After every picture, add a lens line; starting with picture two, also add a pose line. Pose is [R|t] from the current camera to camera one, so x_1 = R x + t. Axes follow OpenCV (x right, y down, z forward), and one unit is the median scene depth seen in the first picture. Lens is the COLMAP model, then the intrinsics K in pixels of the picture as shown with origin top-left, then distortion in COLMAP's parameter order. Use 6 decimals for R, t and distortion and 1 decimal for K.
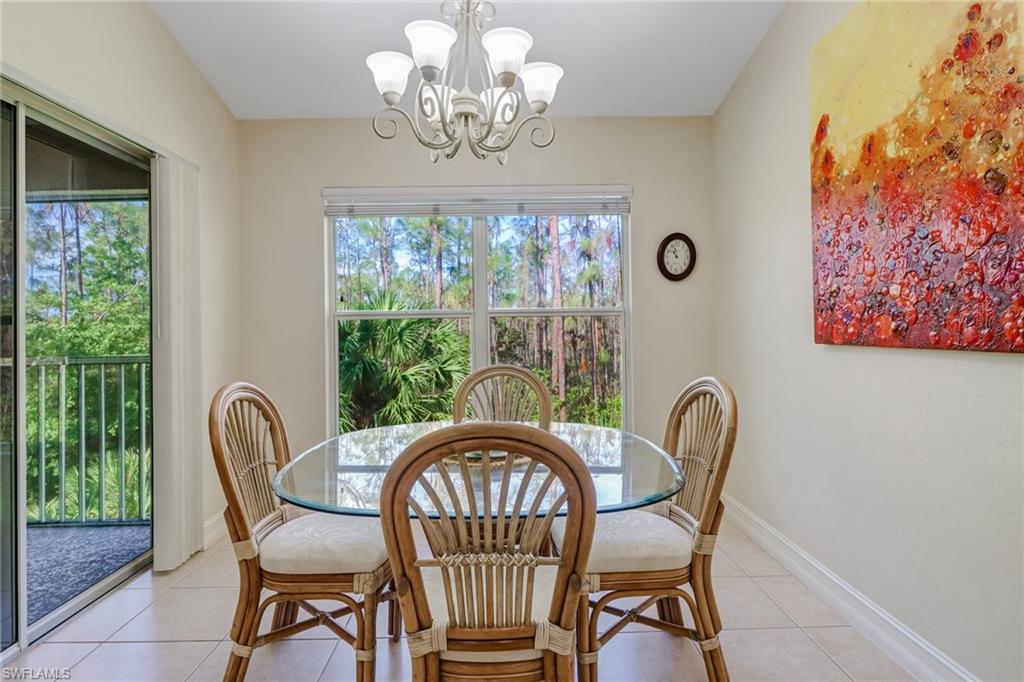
lens RADIAL K [[561.5, 0, 514.6], [0, 561.5, 322.8], [0, 0, 1]] dist [0.023815, -0.020131]
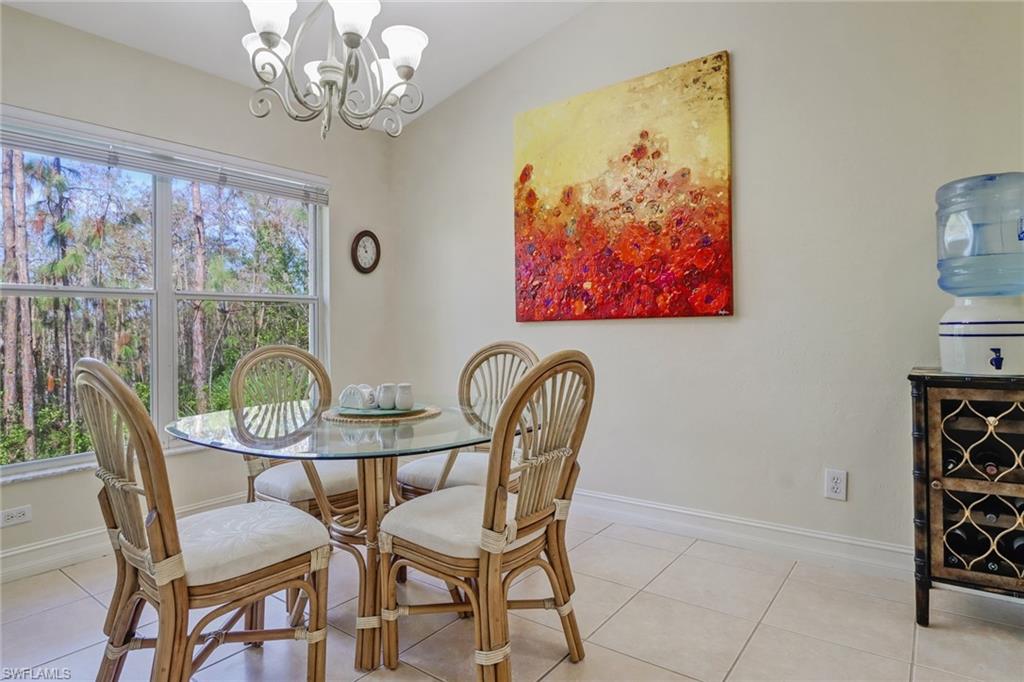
lens RADIAL K [[561.5, 0, 514.6], [0, 561.5, 322.8], [0, 0, 1]] dist [0.023815, -0.020131]
pose [[0.635083, 0.009634, 0.772384, -0.653037], [0.003186, 0.999881, -0.015092, 0.068888], [-0.772437, 0.012045, 0.634977, 0.120419]]
